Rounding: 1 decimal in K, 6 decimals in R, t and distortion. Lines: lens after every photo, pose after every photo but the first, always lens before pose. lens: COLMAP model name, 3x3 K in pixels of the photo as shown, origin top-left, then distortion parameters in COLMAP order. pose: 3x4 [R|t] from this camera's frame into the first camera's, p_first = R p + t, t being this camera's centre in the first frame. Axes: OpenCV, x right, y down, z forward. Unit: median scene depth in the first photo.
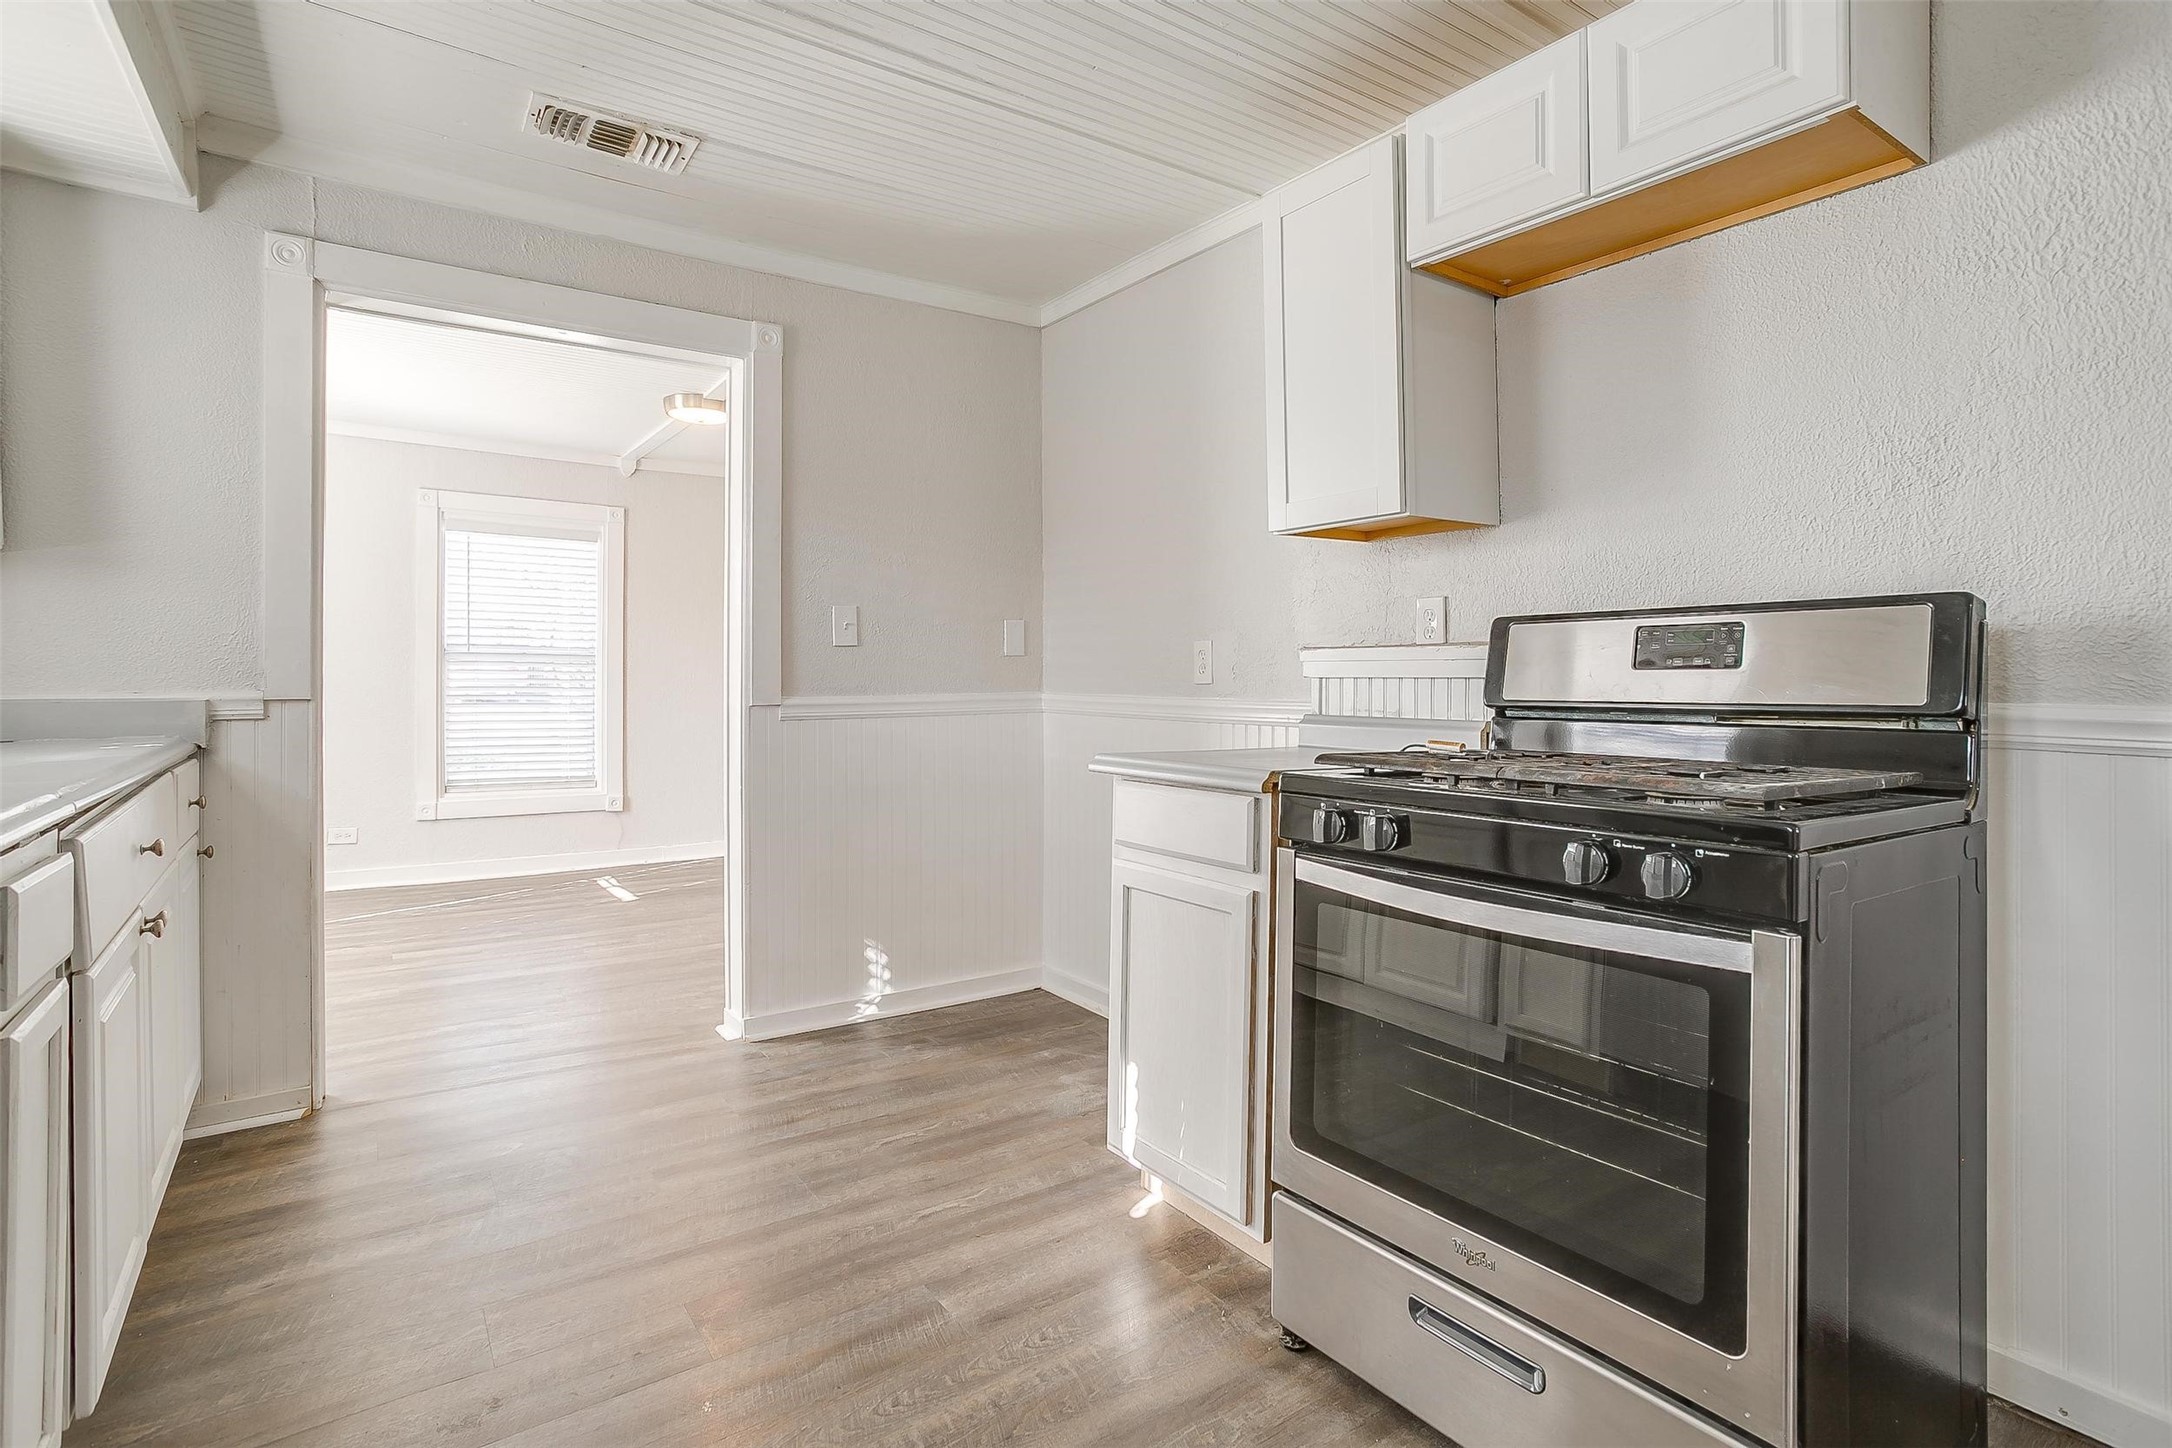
lens RADIAL K [[1081.3, 0, 1079.4], [0, 1081.3, 674.0], [0, 0, 1]] dist [-0.036546, 0.027625]
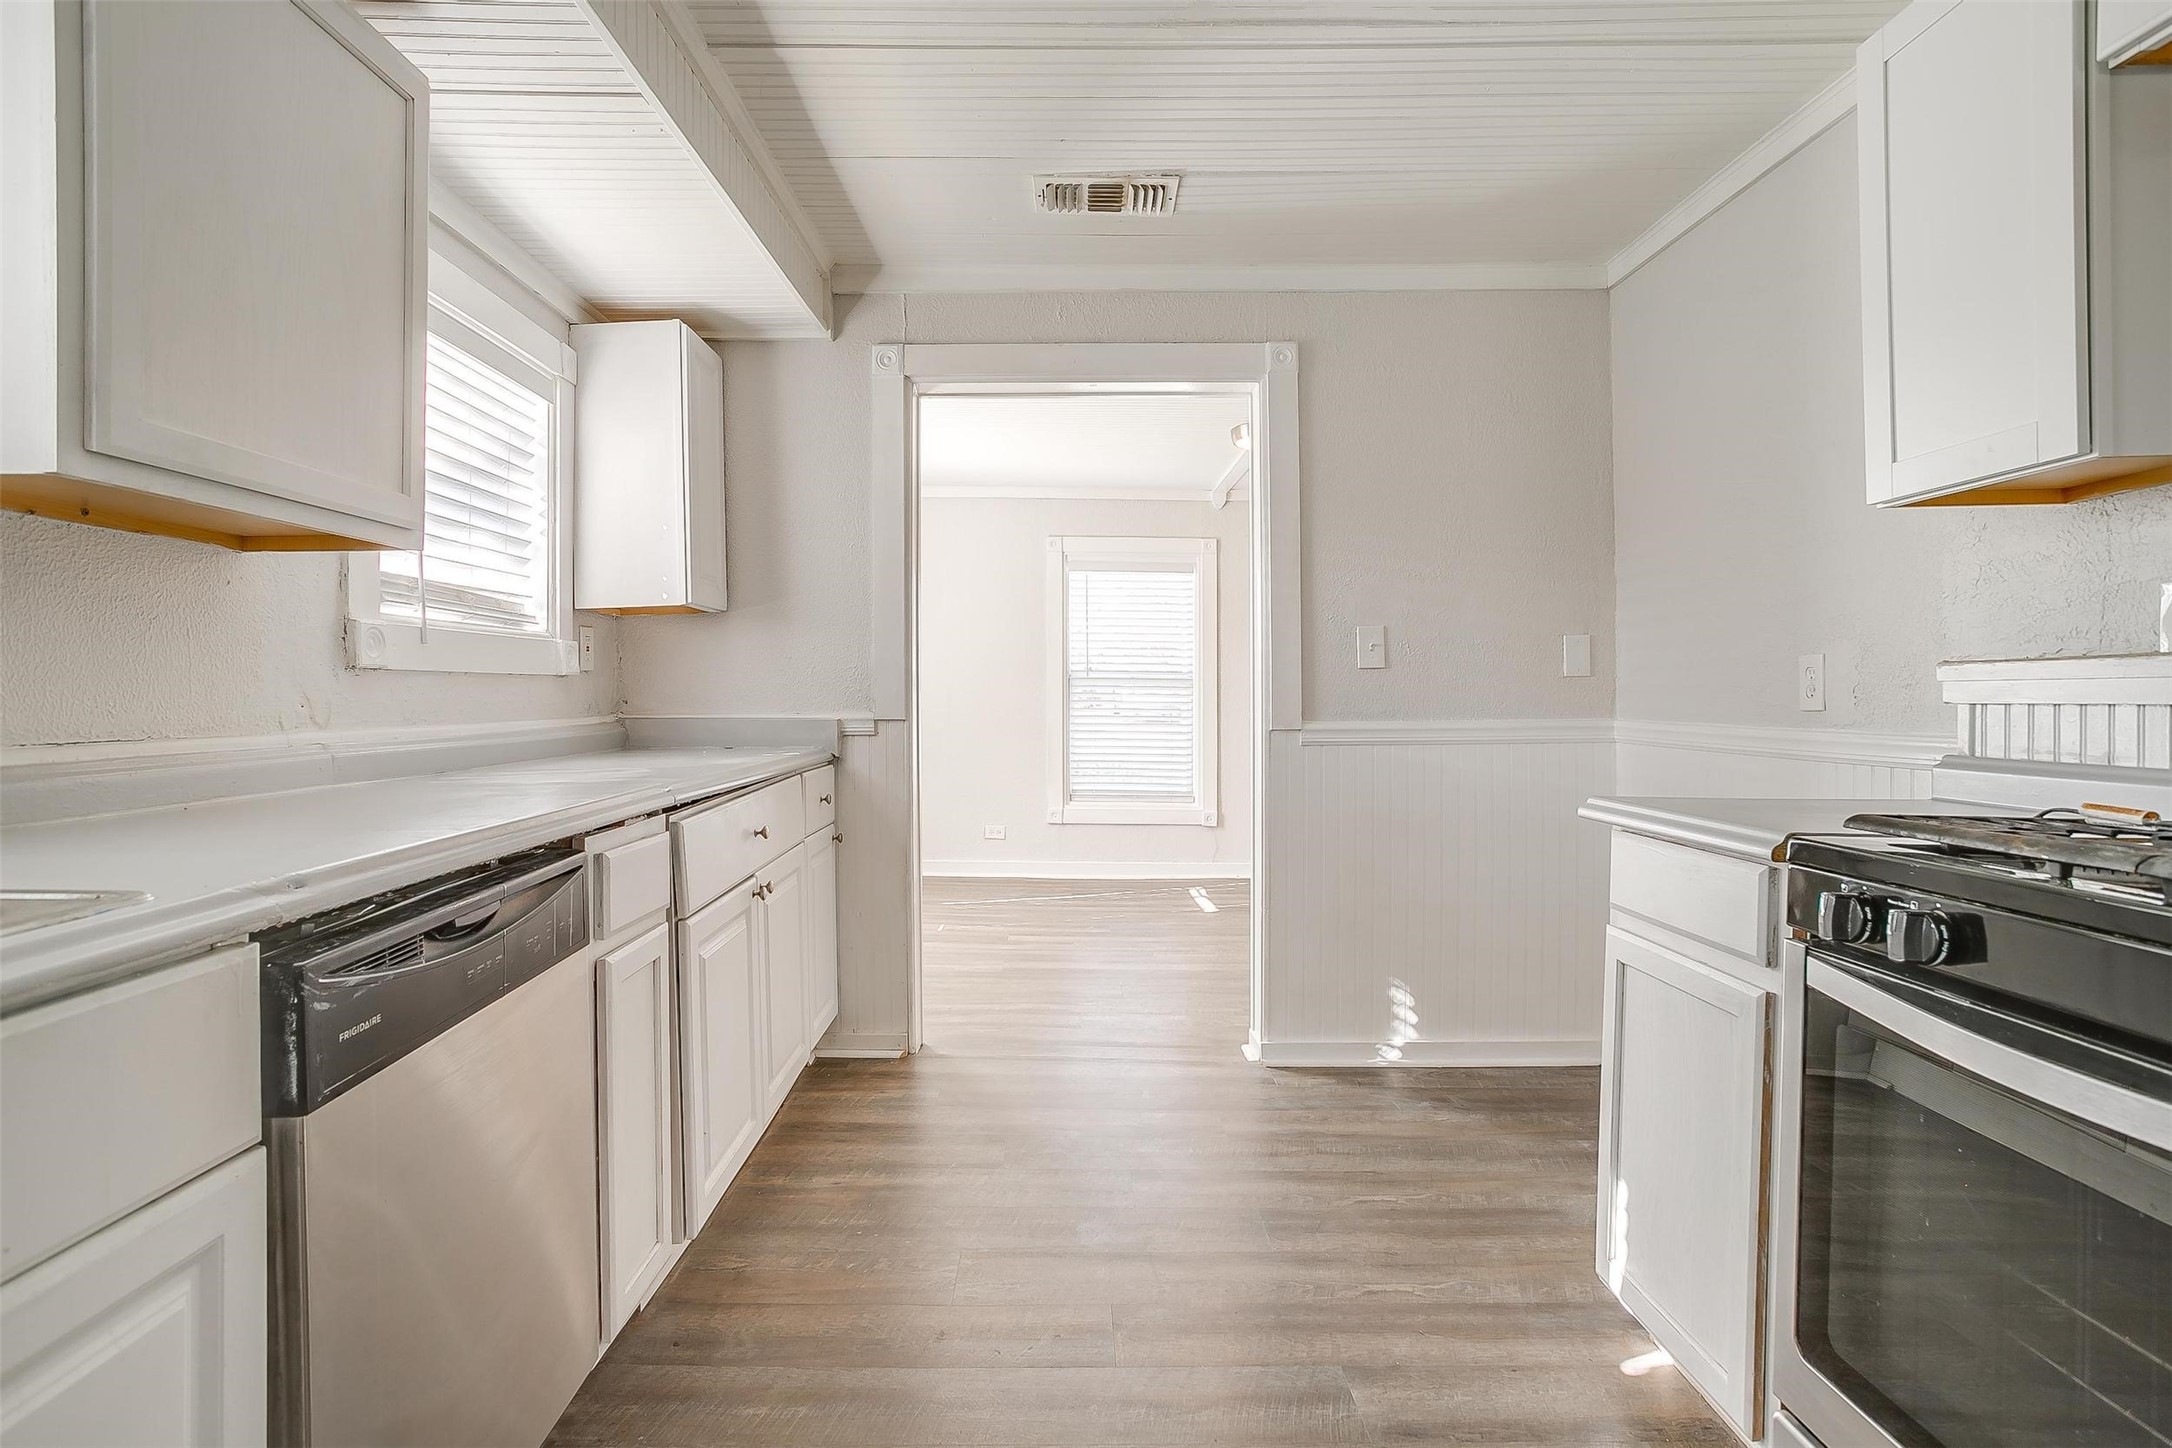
lens RADIAL K [[1083.3, 0, 1047.4], [0, 1083.3, 703.5], [0, 0, 1]] dist [-0.056118, 0.039116]
pose [[0.814736, 0.001843, -0.579829, 0.133955], [0.002558, 0.999974, 0.006772, -0.002764], [0.579826, -0.007001, 0.814710, 0.087607]]
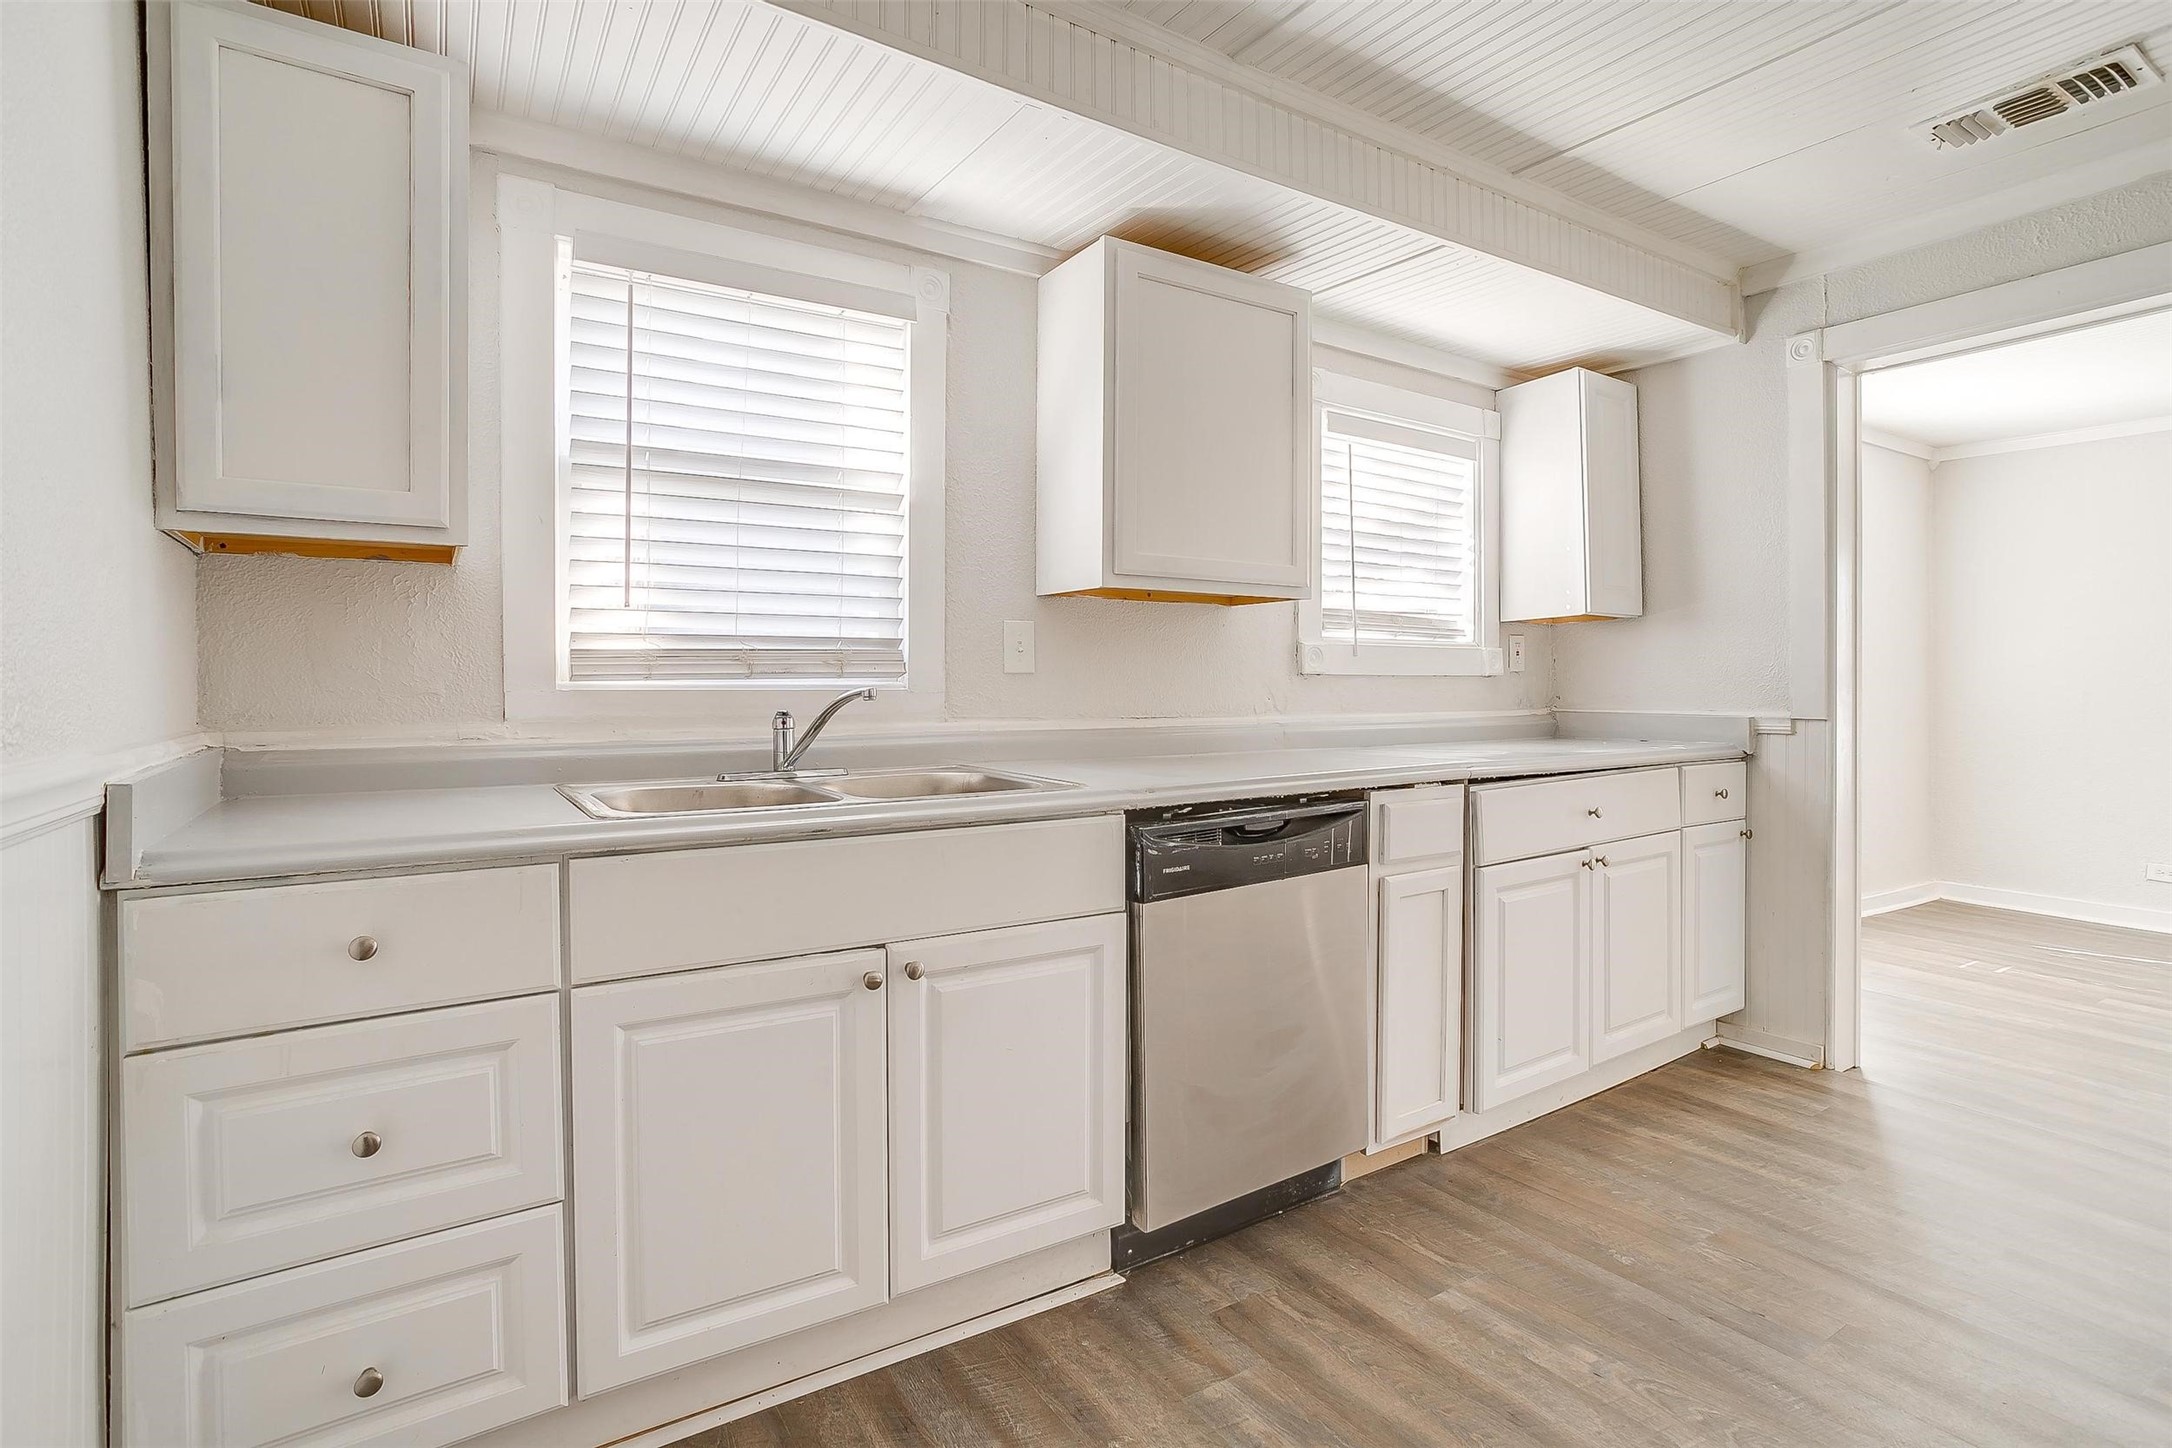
lens RADIAL K [[1057.9, 0, 1074.3], [0, 1057.9, 705.3], [0, 0, 1]] dist [-0.056544, 0.029921]
pose [[-0.039494, 0.016075, -0.999091, 0.459857], [-0.001740, 0.999868, 0.016156, -0.008844], [0.999218, 0.002376, -0.039460, 0.222930]]
